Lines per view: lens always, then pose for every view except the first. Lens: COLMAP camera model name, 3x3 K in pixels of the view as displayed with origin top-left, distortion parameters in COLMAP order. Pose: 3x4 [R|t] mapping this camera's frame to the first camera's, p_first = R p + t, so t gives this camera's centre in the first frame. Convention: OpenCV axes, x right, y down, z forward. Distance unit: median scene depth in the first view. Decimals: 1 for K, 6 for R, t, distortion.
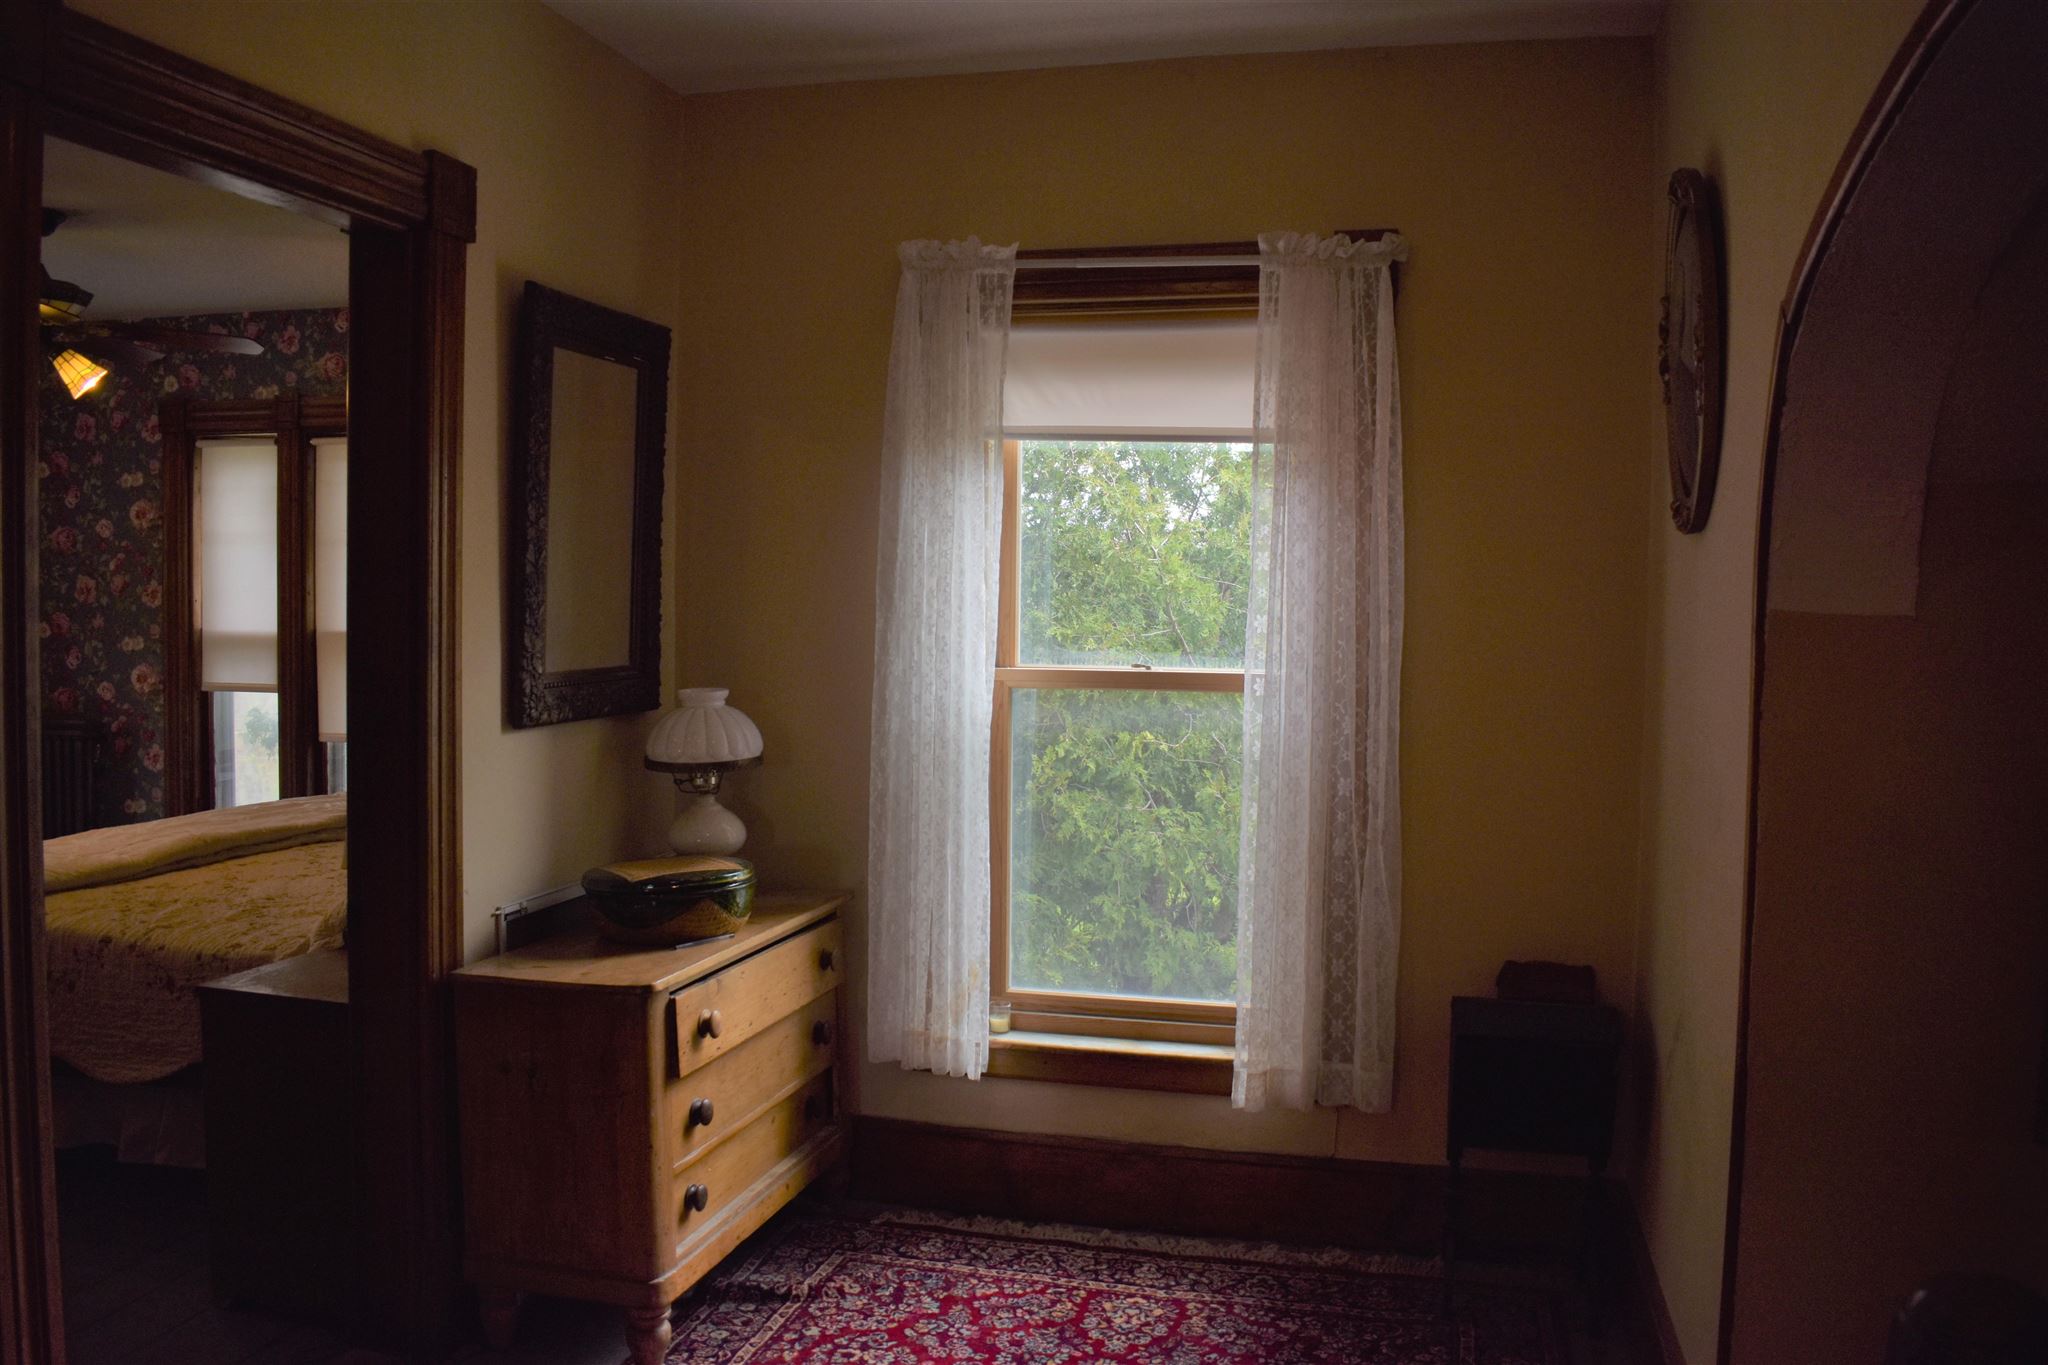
lens RADIAL K [[1610.8, 0, 1022.0], [0, 1610.8, 672.8], [0, 0, 1]] dist [-0.071351, -0.011377]
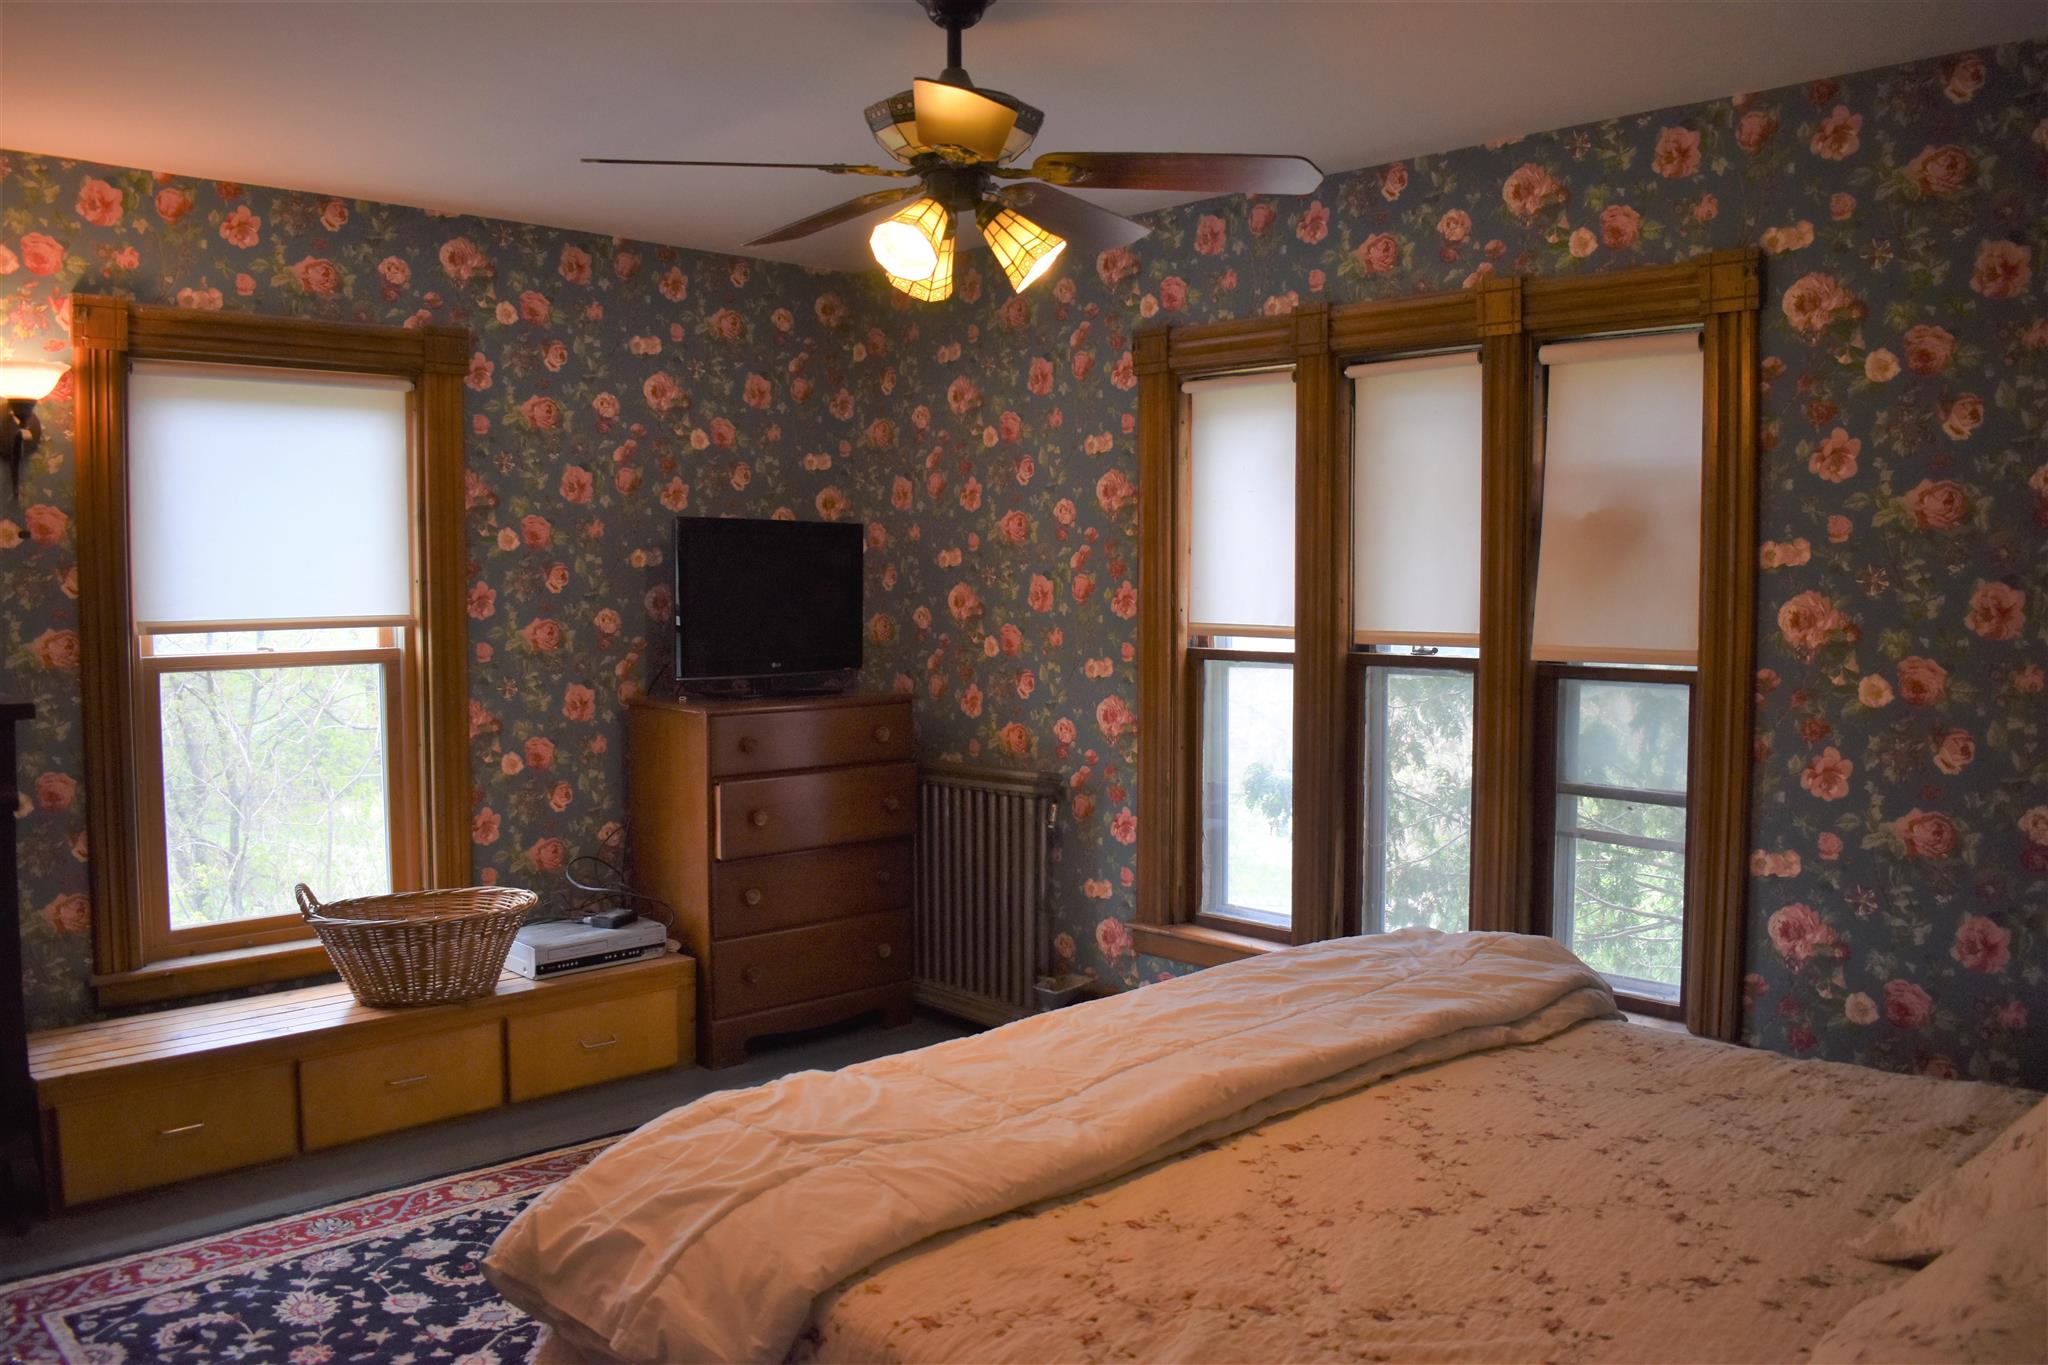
lens RADIAL K [[1610.8, 0, 1026.0], [0, 1610.8, 678.9], [0, 0, 1]] dist [-0.071351, -0.011377]
pose [[0.850701, 0.021071, -0.525227, -0.202174], [-0.010093, 0.999667, 0.023757, -0.031215], [0.525553, -0.014909, 0.850630, 0.347116]]
